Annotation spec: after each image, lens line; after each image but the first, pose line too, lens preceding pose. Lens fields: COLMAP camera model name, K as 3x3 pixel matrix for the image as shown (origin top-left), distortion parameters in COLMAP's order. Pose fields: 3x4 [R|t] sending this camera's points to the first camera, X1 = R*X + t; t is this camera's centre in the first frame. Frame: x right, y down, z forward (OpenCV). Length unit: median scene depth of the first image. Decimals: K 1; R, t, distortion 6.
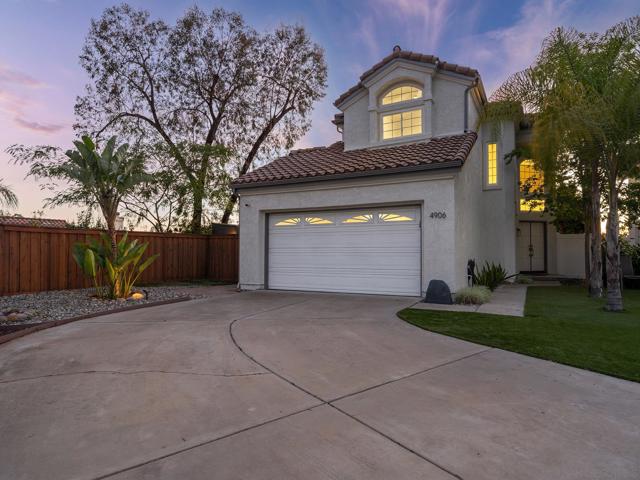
lens RADIAL K [[401.8, 0, 320.0], [0, 401.8, 240.0], [0, 0, 1]] dist [-0.000829, -0.000019]
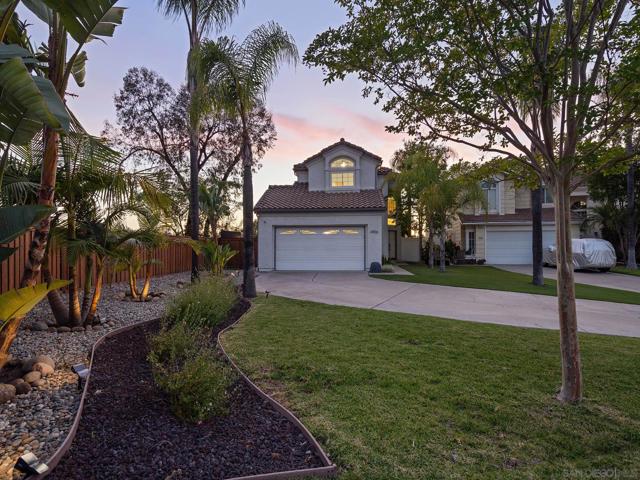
lens RADIAL K [[356.6, 0, 320.0], [0, 356.6, 240.0], [0, 0, 1]] dist [0.000233, -0.000005]
pose [[0.922934, 0.005619, 0.384917, -0.545589], [-0.009568, 0.999919, 0.008345, -0.024308], [-0.384839, -0.011384, 0.922914, -0.497943]]
